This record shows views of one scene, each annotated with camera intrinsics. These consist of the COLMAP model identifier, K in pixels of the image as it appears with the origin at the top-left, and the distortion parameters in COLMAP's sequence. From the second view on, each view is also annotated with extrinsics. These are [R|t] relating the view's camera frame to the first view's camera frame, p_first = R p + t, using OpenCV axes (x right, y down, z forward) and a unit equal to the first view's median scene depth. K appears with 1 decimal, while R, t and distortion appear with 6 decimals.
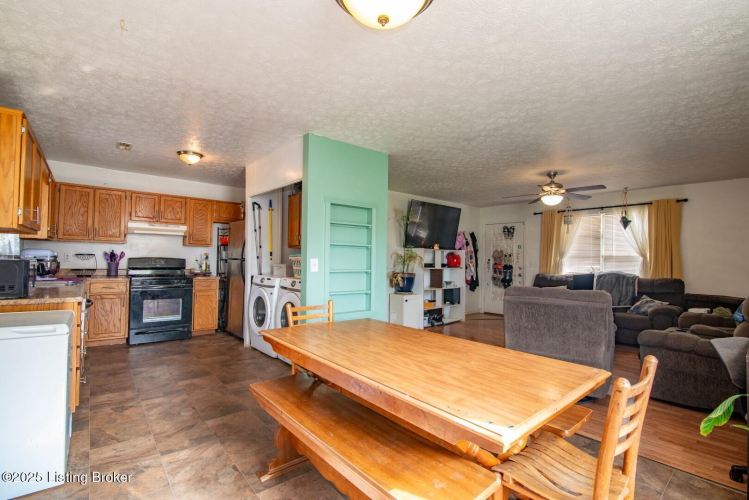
lens RADIAL K [[347.7, 0, 374.5], [0, 347.7, 250.0], [0, 0, 1]] dist [0.000402, -0.000008]
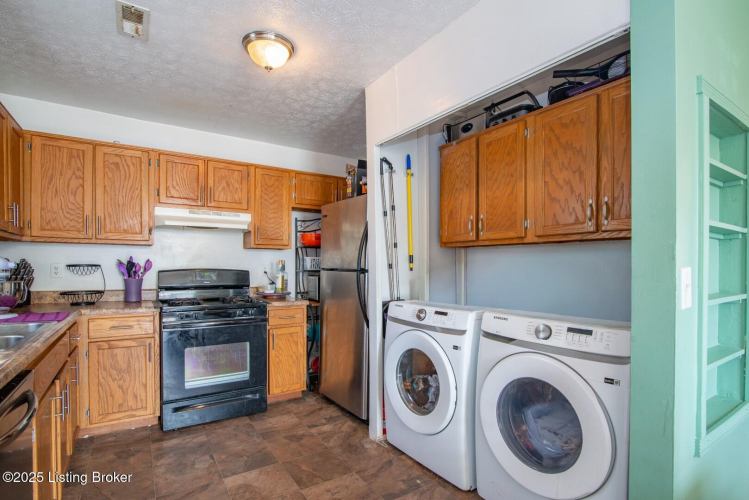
lens RADIAL K [[363.8, 0, 374.0], [0, 363.8, 269.0], [0, 0, 1]] dist [-0.000462, -0.000067]
pose [[0.994368, -0.013940, -0.105063, -0.295029], [0.017236, 0.999386, 0.030521, 0.008577], [0.104573, -0.032160, 0.993997, 0.448580]]
